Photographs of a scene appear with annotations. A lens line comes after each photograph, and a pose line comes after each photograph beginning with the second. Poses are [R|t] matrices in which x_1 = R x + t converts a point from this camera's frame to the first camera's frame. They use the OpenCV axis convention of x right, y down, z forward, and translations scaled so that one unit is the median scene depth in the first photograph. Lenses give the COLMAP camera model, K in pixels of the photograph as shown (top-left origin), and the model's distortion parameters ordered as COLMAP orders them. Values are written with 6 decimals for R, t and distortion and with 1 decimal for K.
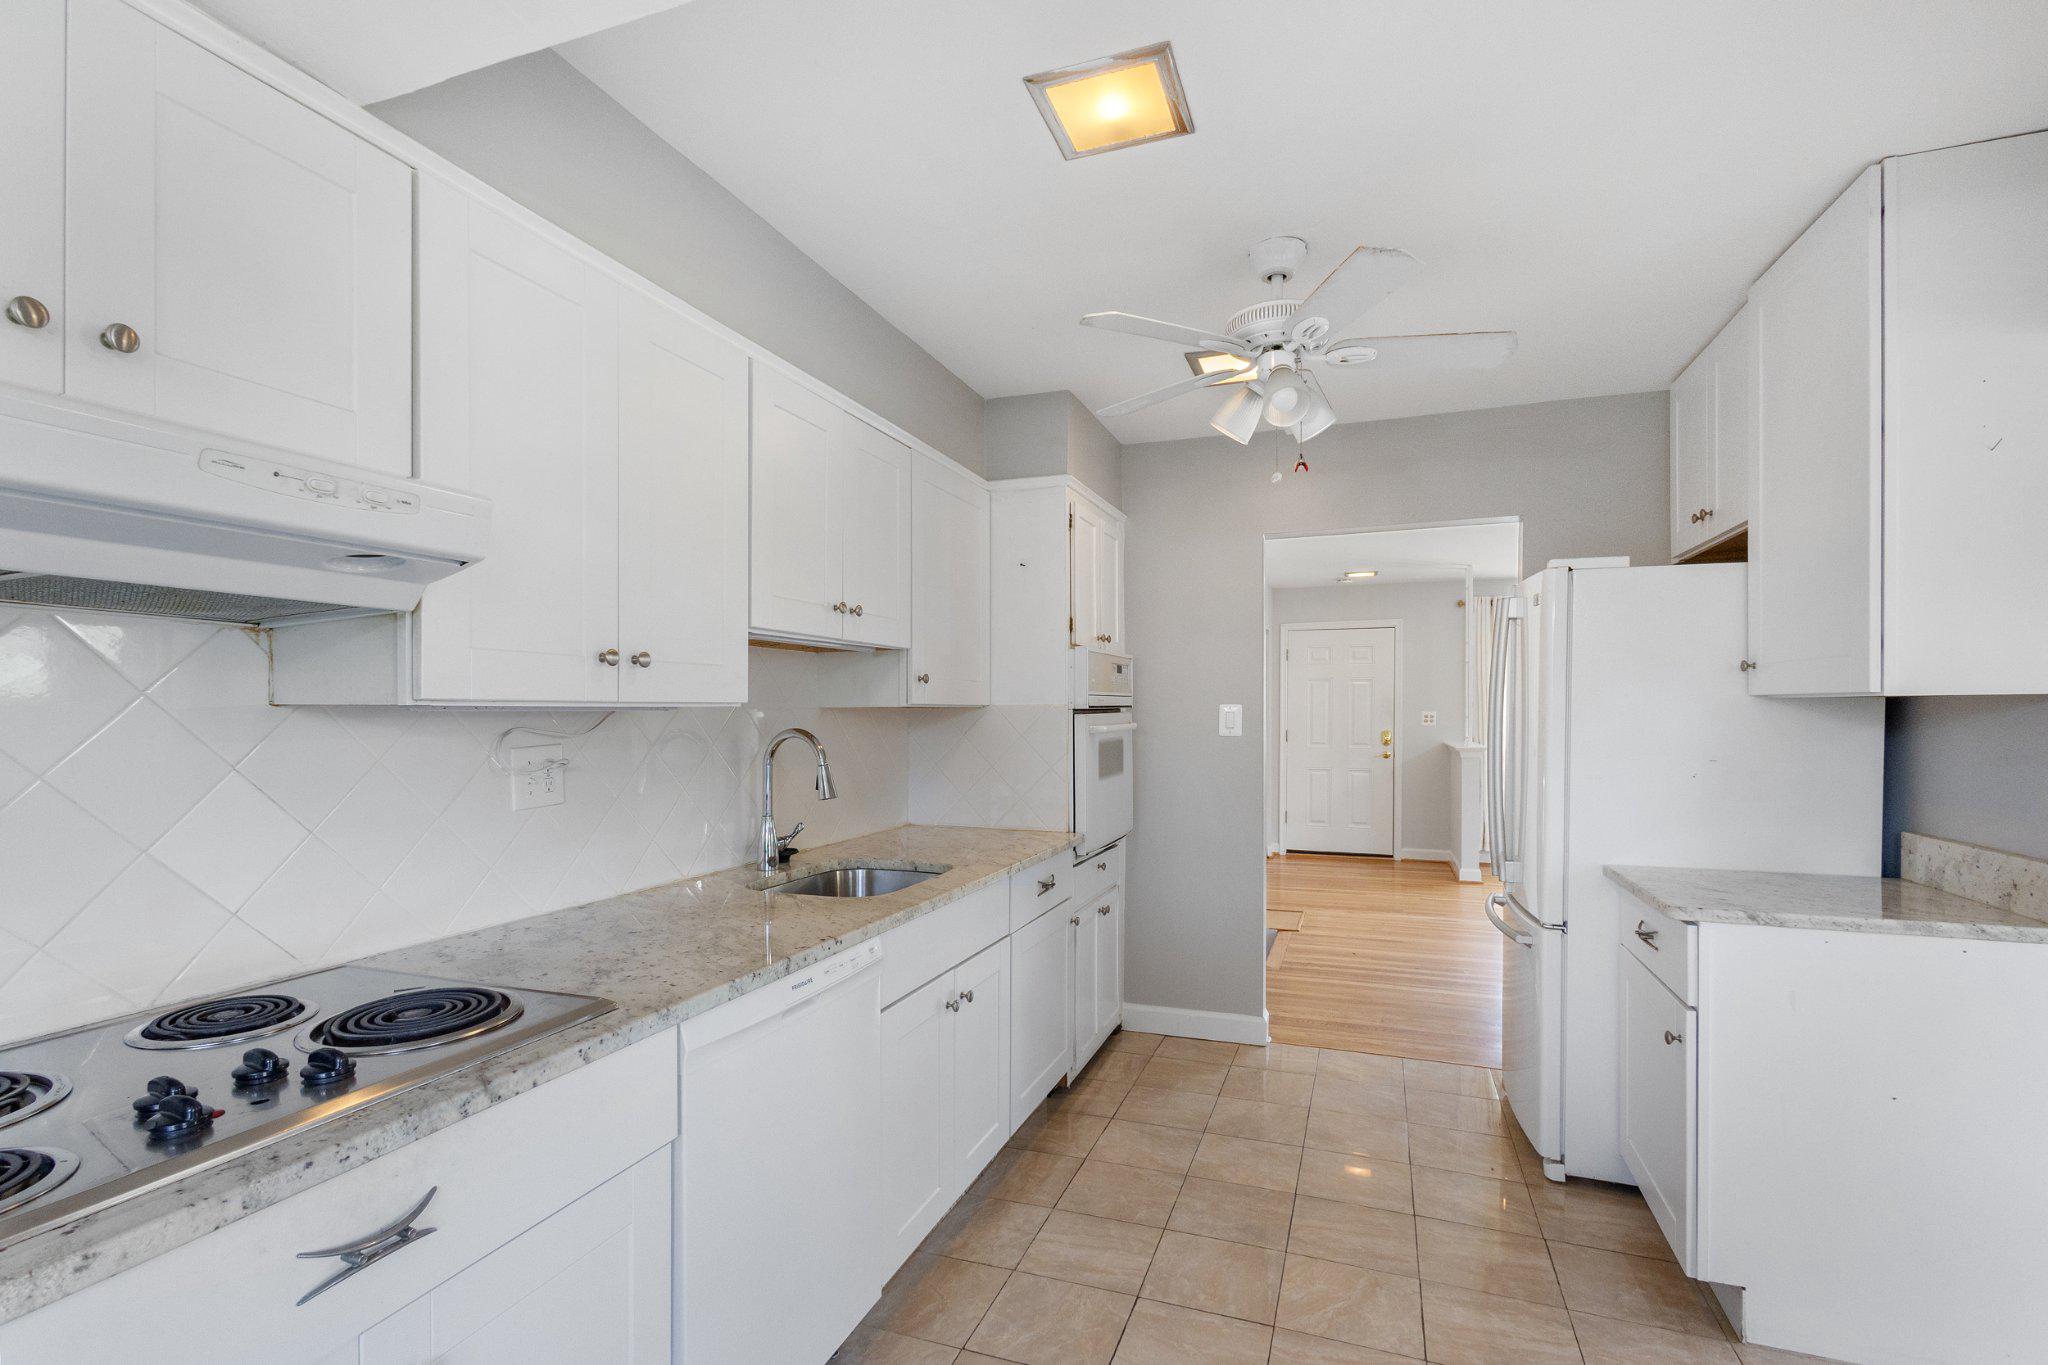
lens RADIAL K [[939.1, 0, 1020.5], [0, 939.1, 718.1], [0, 0, 1]] dist [0.008923, -0.002421]
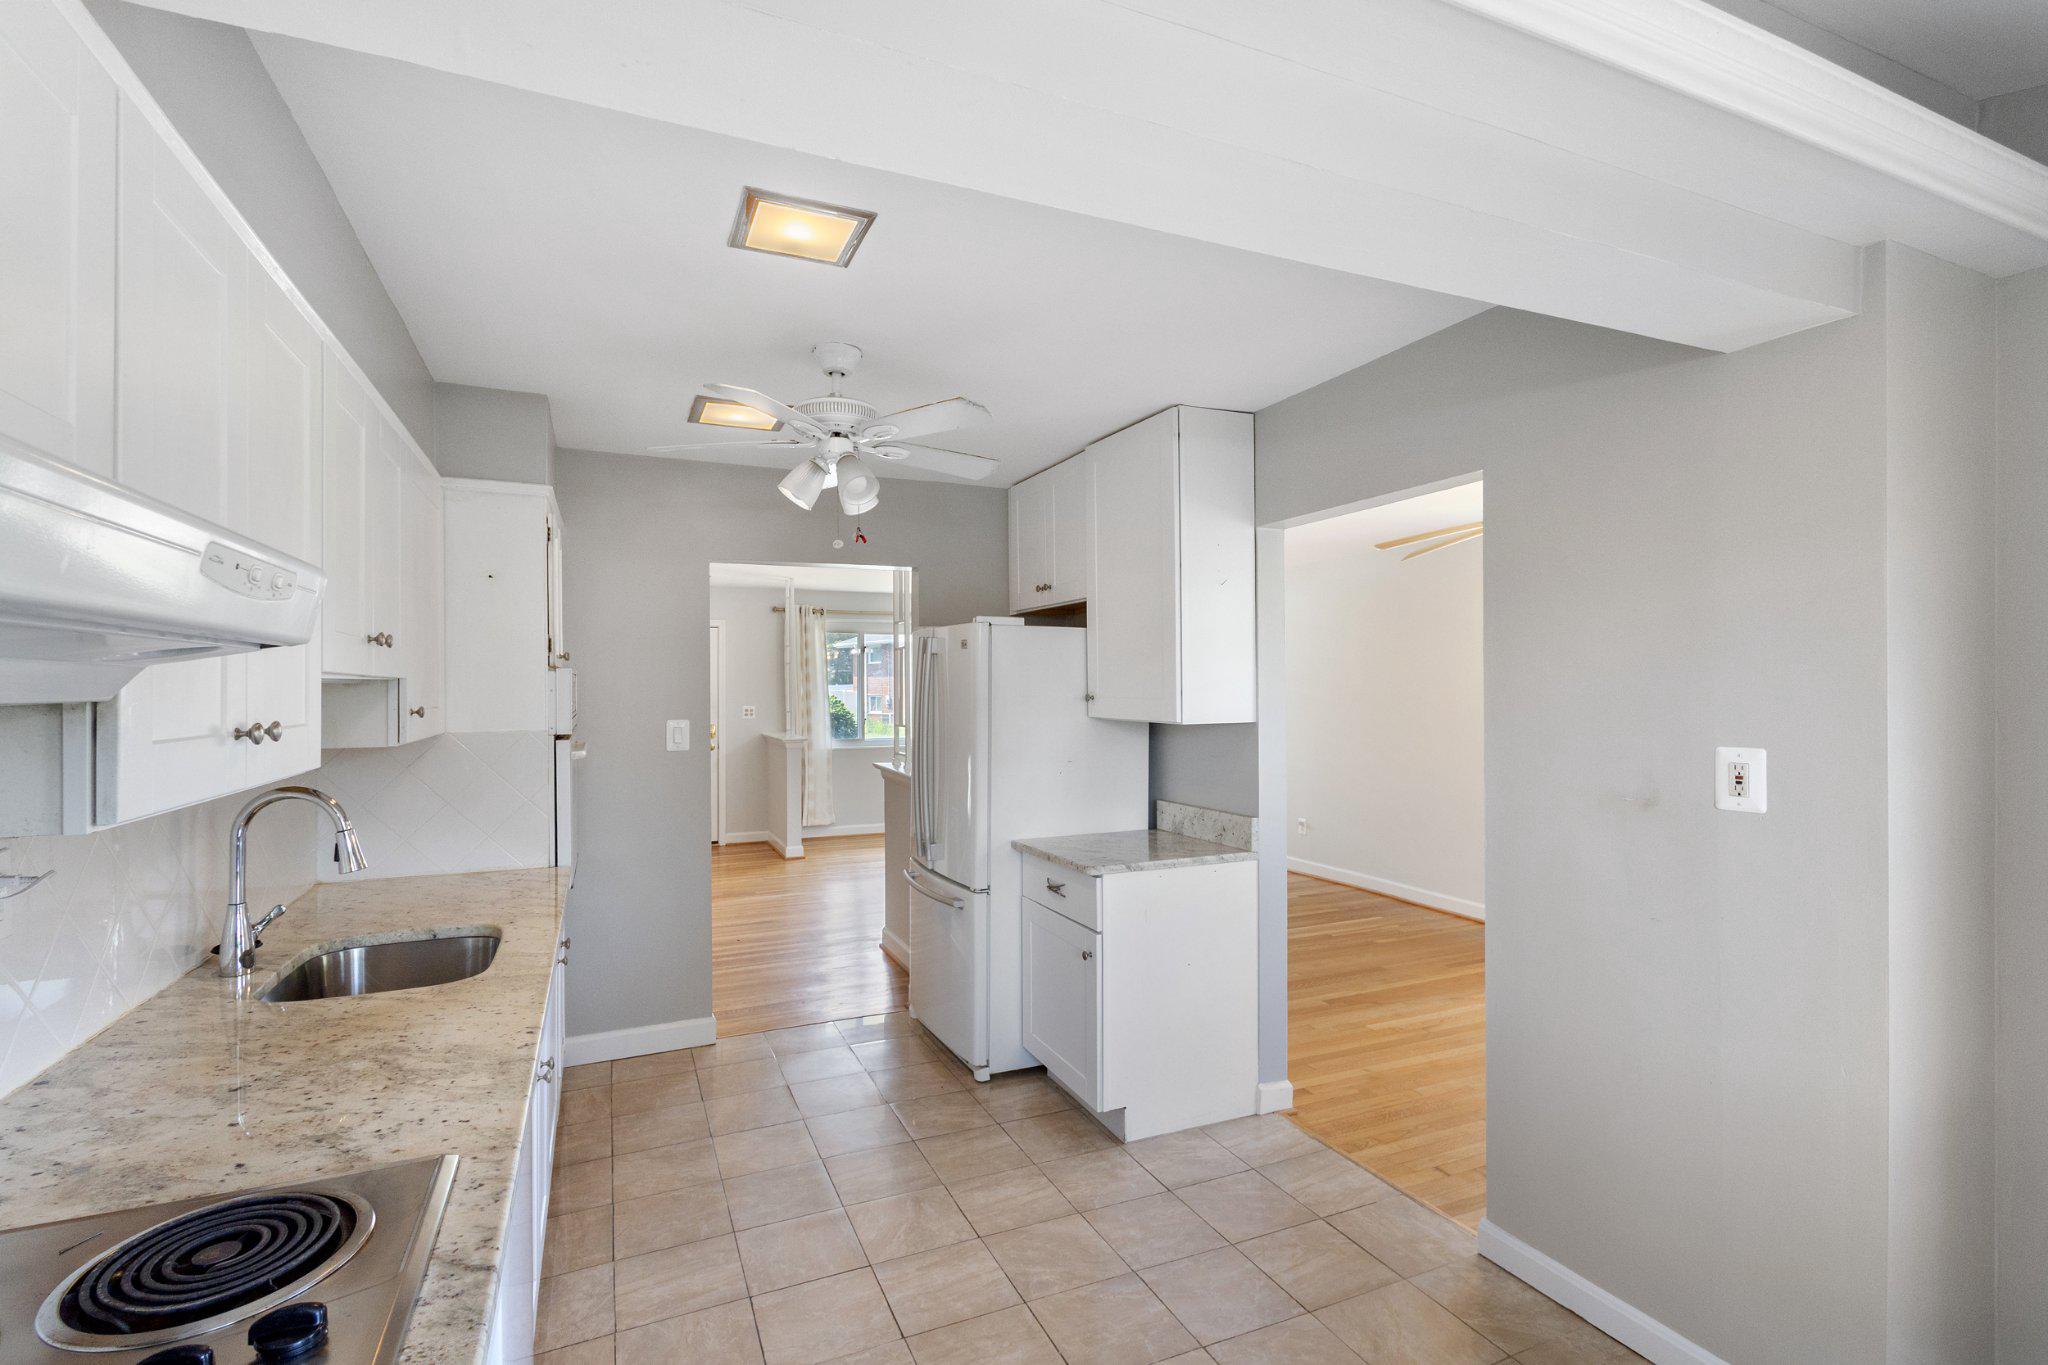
lens RADIAL K [[939.1, 0, 1007.7], [0, 939.1, 684.9], [0, 0, 1]] dist [0.008923, -0.002421]
pose [[0.720765, 0.000594, 0.693179, -0.367828], [0.008071, 0.999925, -0.009249, -0.064471], [-0.693132, 0.012261, 0.720706, 0.011237]]
